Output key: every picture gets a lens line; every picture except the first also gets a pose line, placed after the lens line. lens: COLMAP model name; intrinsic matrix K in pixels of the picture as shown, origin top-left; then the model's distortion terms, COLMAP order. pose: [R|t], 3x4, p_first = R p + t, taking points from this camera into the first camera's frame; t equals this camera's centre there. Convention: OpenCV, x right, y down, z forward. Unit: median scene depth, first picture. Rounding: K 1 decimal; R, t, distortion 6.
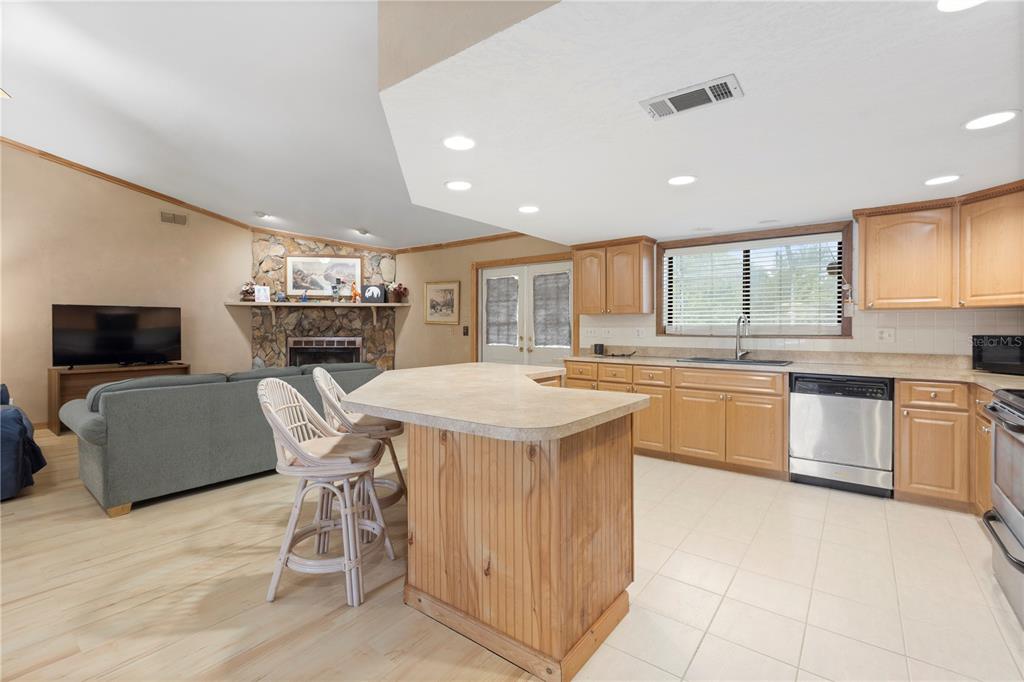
lens RADIAL K [[458.4, 0, 504.7], [0, 458.4, 330.4], [0, 0, 1]] dist [0.002257, -0.000964]
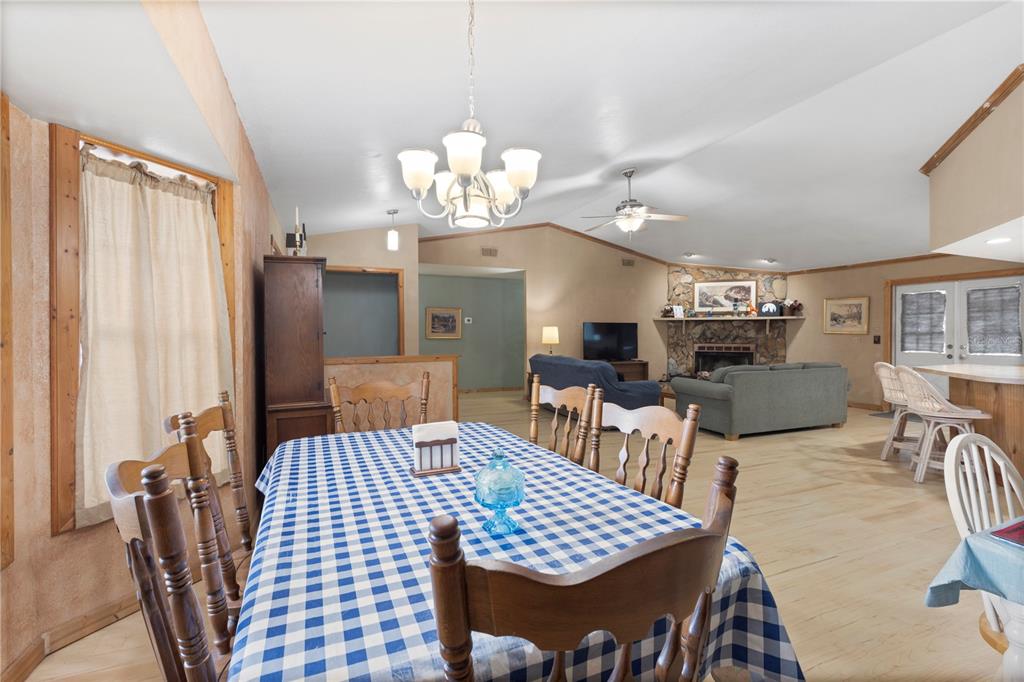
lens RADIAL K [[458.4, 0, 507.8], [0, 458.4, 335.2], [0, 0, 1]] dist [0.002257, -0.000964]
pose [[0.875347, -0.000499, -0.483494, -0.370553], [-0.002392, 0.999983, -0.005363, -0.001812], [0.483489, 0.005850, 0.875331, -0.510891]]
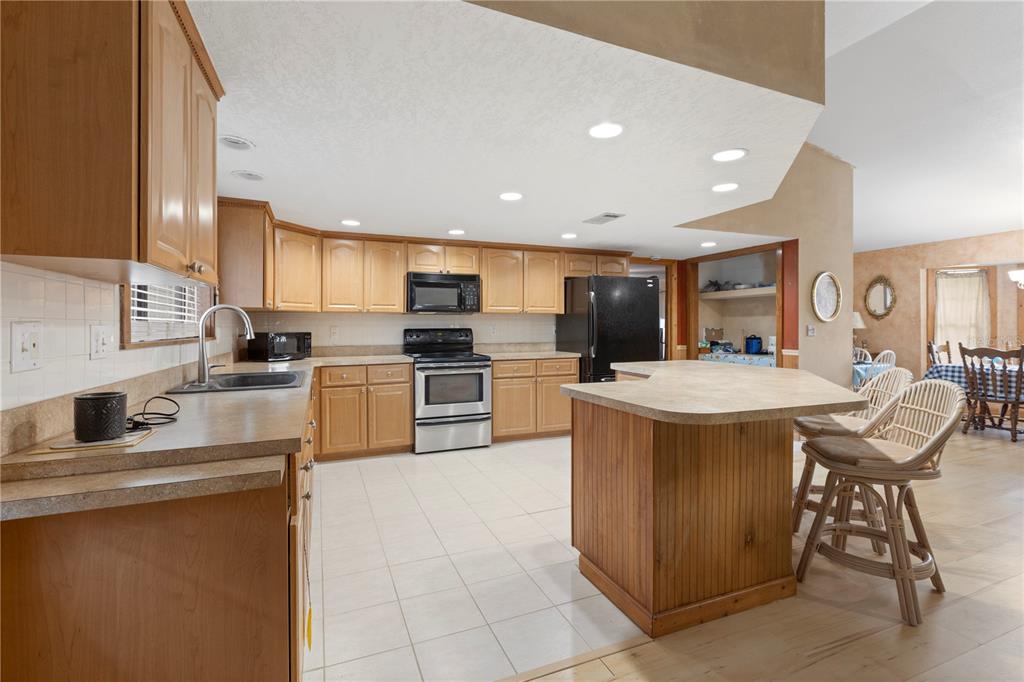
lens RADIAL K [[458.4, 0, 502.1], [0, 458.4, 320.5], [0, 0, 1]] dist [0.002257, -0.000964]
pose [[-0.861906, 0.007883, 0.507007, -0.081606], [0.003188, 0.999944, -0.010128, -0.004332], [-0.507058, -0.007113, -0.861883, 0.943043]]
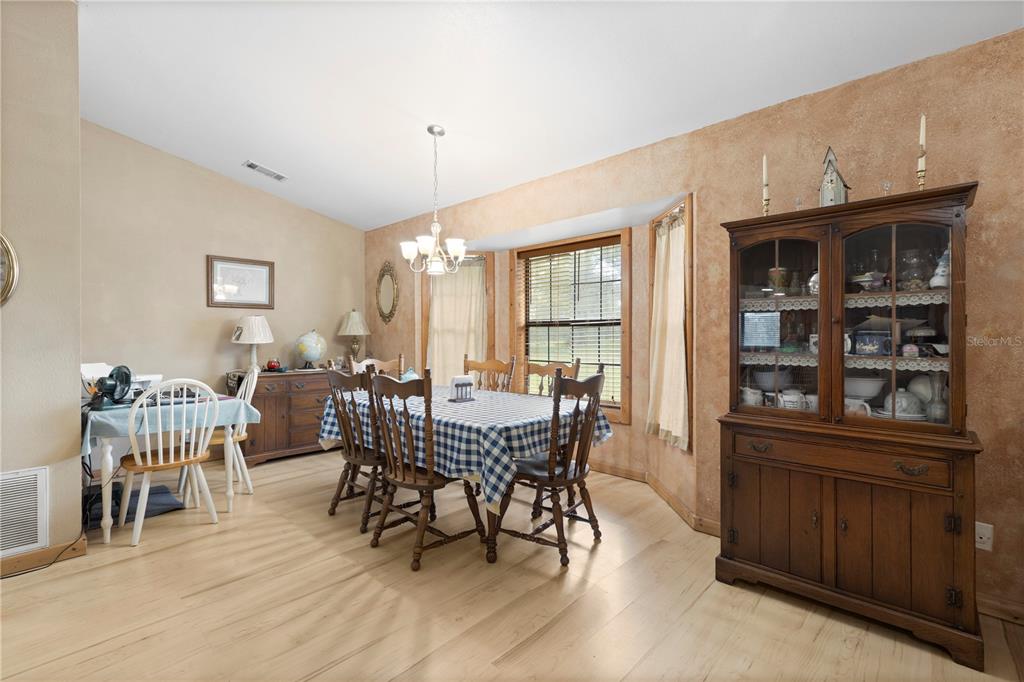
lens RADIAL K [[458.4, 0, 509.5], [0, 458.4, 334.5], [0, 0, 1]] dist [0.002257, -0.000964]
pose [[-0.995219, 0.001373, 0.097657, -0.642080], [0.002367, 0.999947, 0.010065, -0.001062], [-0.097638, 0.010248, -0.995169, 0.238619]]
